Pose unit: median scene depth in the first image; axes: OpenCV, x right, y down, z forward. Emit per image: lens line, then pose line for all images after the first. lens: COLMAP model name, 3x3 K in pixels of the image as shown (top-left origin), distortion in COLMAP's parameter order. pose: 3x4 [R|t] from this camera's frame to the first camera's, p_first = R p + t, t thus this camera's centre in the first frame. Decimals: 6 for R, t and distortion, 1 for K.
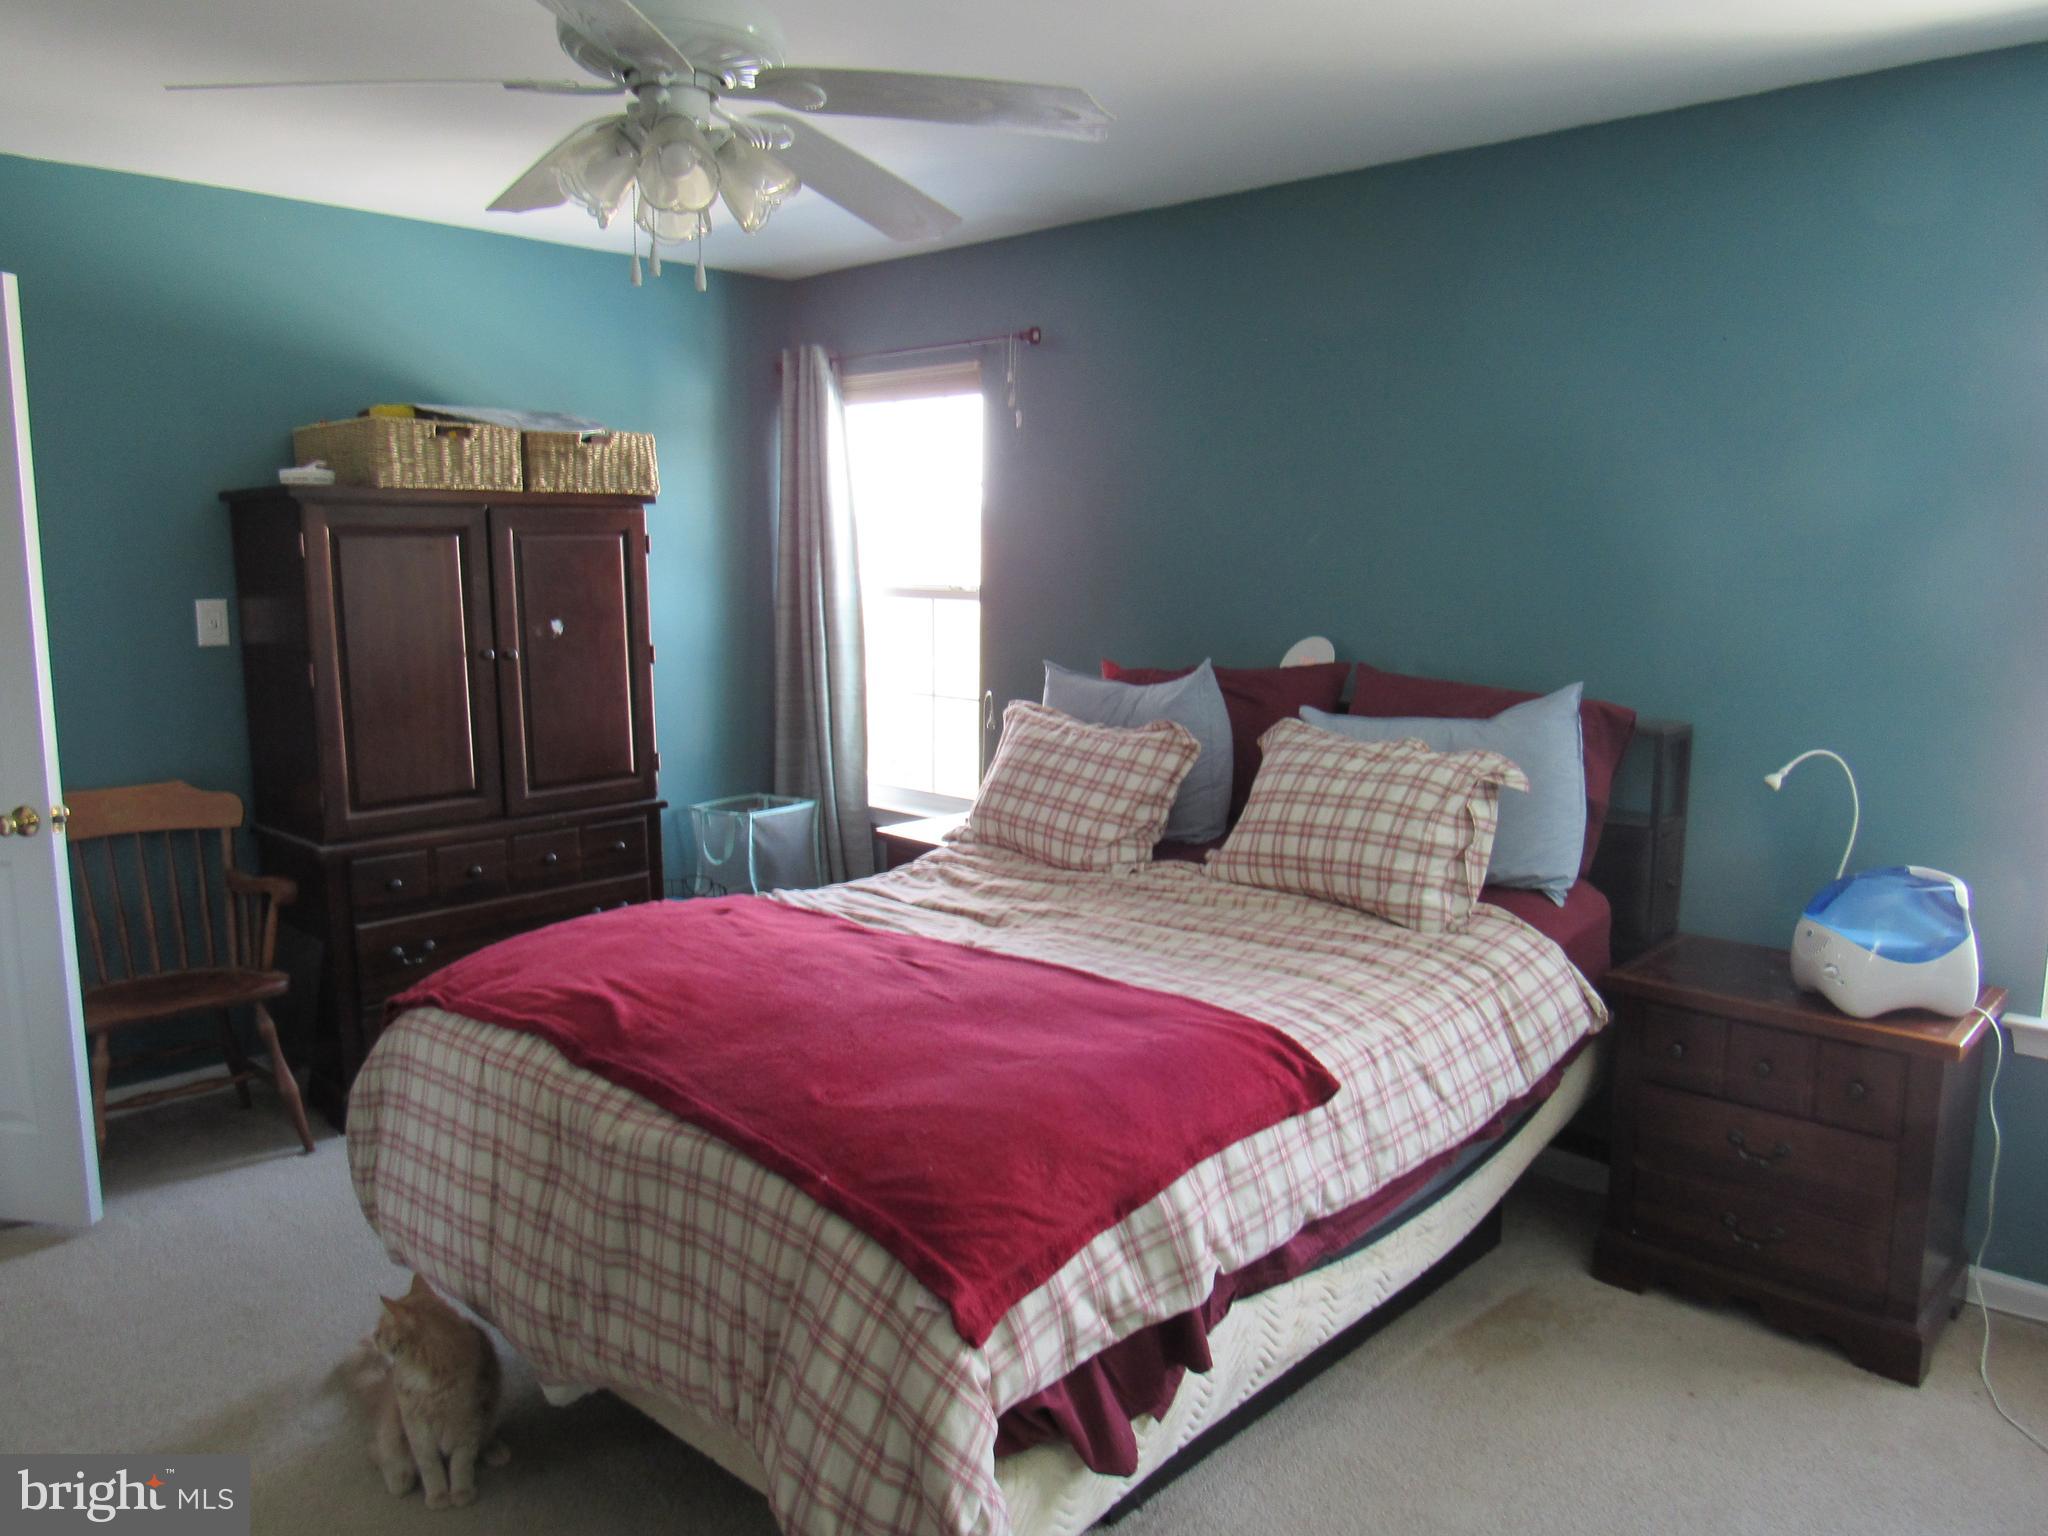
lens RADIAL K [[1434.0, 0, 1024.0], [0, 1434.0, 768.0], [0, 0, 1]] dist [-0.025013, 0.002617]
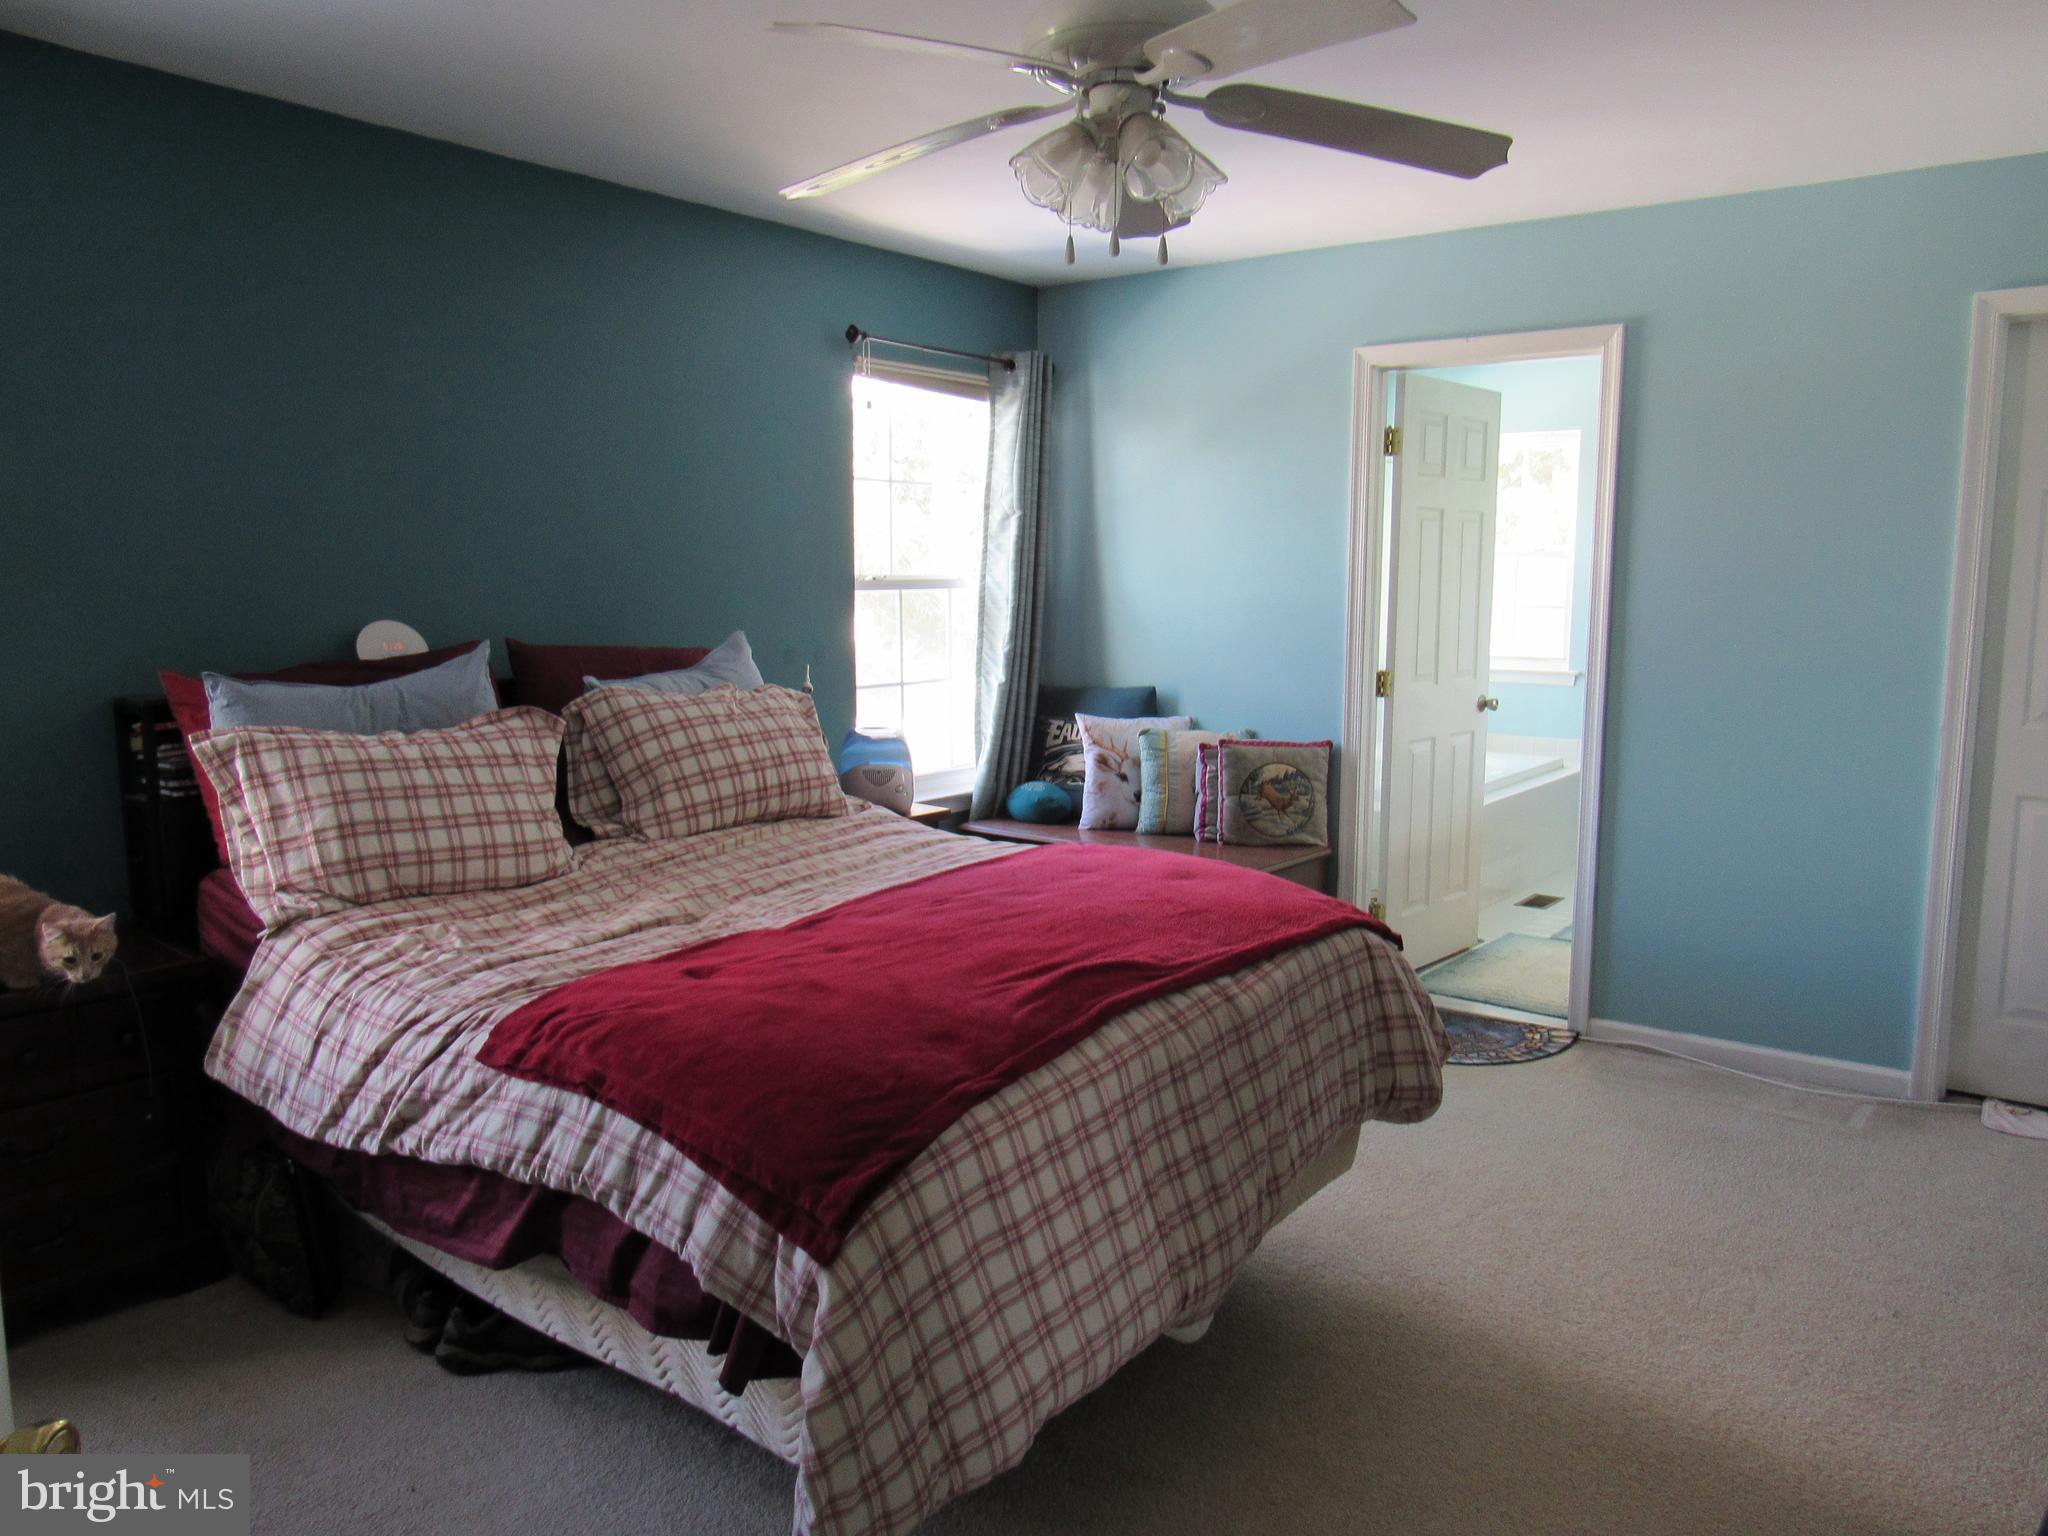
lens RADIAL K [[1434.0, 0, 1024.0], [0, 1434.0, 768.0], [0, 0, 1]] dist [-0.025013, 0.002617]
pose [[-0.117133, -0.138479, 0.983414, -1.048086], [0.136918, 0.978523, 0.154098, -0.113967], [-0.983633, 0.152698, -0.095657, 0.926751]]
